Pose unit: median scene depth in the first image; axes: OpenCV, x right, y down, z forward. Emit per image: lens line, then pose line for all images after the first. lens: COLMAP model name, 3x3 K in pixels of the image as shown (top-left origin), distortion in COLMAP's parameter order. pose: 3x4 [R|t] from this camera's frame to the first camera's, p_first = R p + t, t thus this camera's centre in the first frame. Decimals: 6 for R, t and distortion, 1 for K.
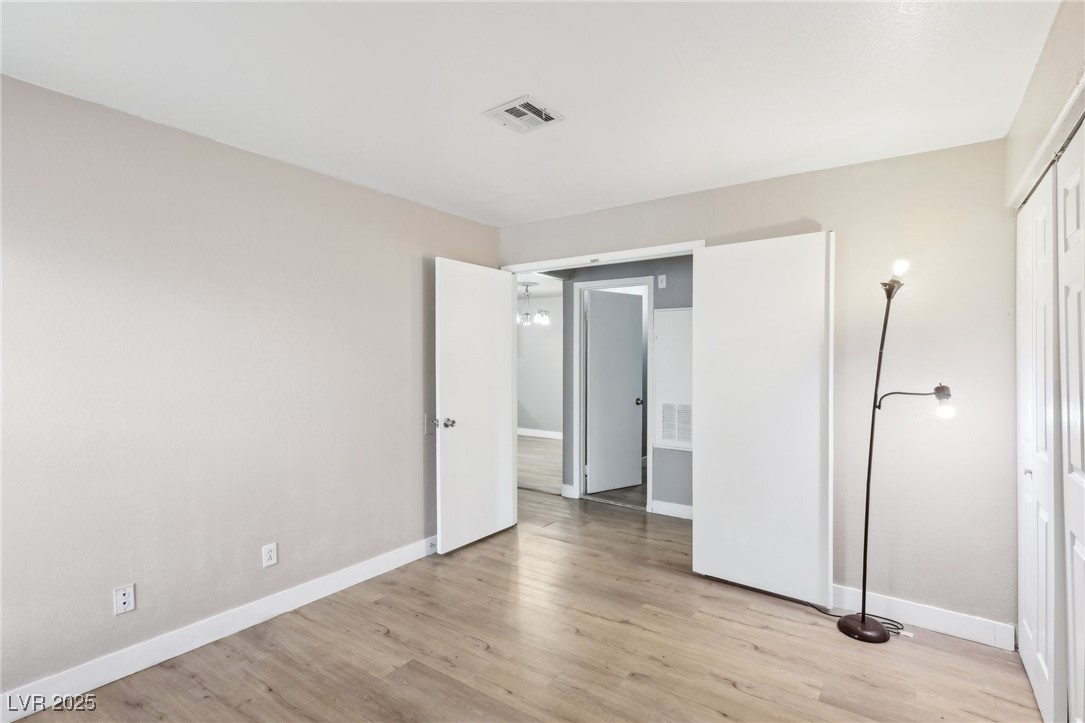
lens RADIAL K [[520.0, 0, 547.9], [0, 520.0, 364.0], [0, 0, 1]] dist [0.002824, 0.000397]
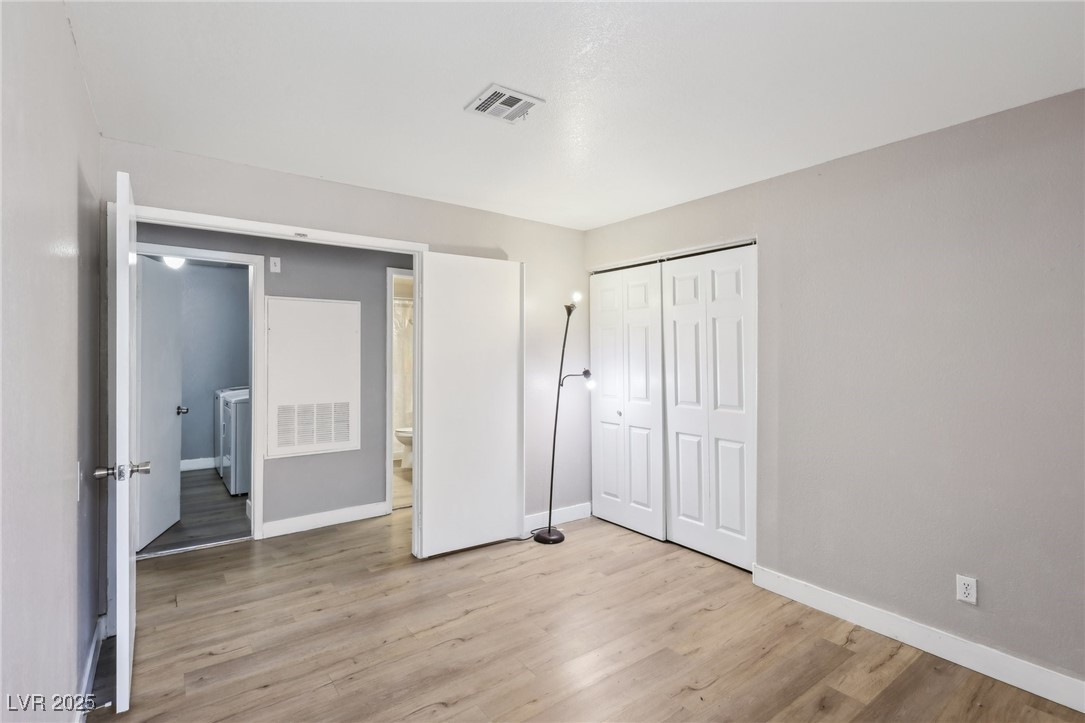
lens RADIAL K [[520.0, 0, 537.6], [0, 520.0, 342.0], [0, 0, 1]] dist [0.002824, 0.000397]
pose [[0.320361, 0.020159, 0.947081, -0.686230], [0.011007, 0.999627, -0.025001, -0.005763], [-0.947232, 0.018434, 0.320019, 0.466133]]
